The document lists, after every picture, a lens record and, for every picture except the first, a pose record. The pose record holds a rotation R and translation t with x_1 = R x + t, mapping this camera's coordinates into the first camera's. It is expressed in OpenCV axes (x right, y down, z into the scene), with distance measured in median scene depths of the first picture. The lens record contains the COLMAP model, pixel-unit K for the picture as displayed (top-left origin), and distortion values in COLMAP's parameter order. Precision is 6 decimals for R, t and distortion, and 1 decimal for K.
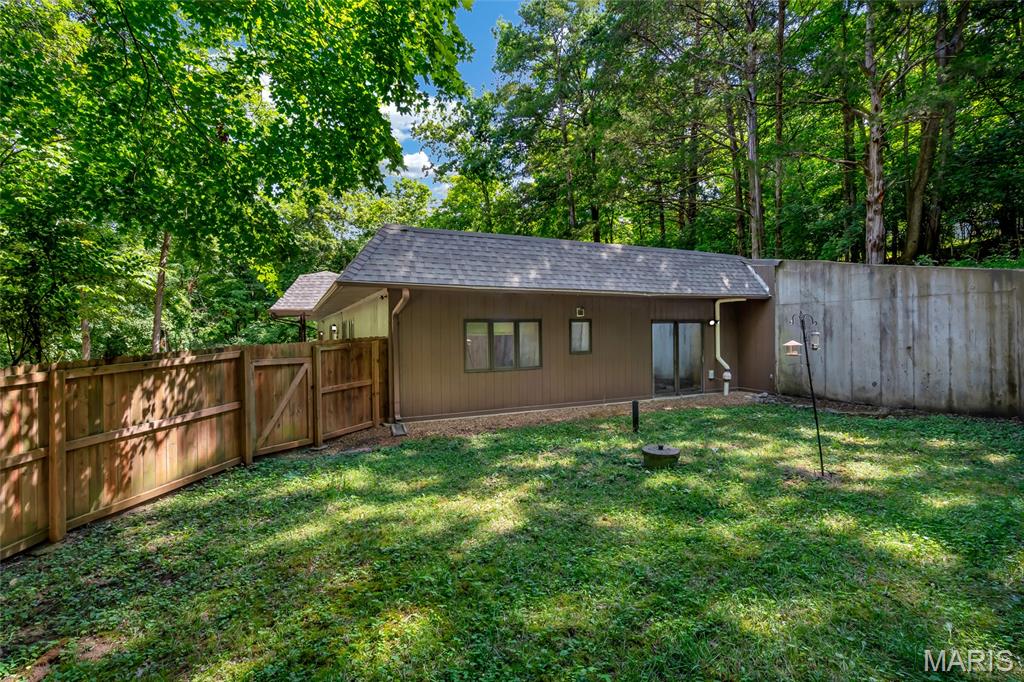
lens RADIAL K [[469.2, 0, 513.9], [0, 469.2, 338.7], [0, 0, 1]] dist [-0.003128, -0.000118]
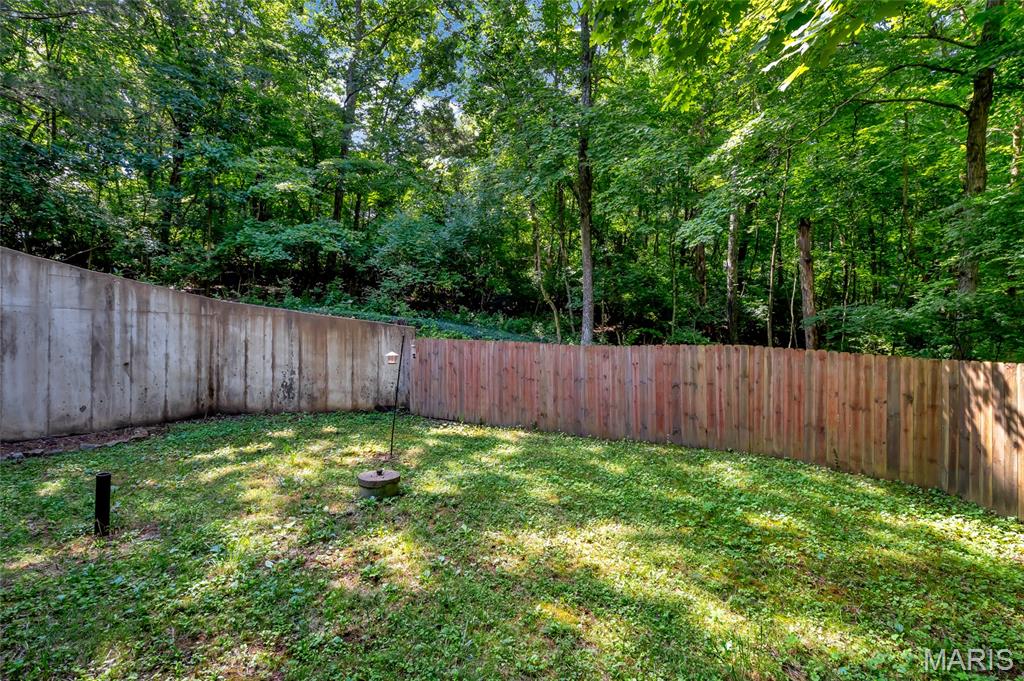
lens RADIAL K [[469.2, 0, 513.9], [0, 469.2, 338.2], [0, 0, 1]] dist [-0.003128, -0.000118]
pose [[-0.479523, 0.024747, 0.877180, -0.382494], [0.016844, 0.999678, -0.018995, -0.002020], [-0.877368, 0.005667, -0.479785, 0.771158]]
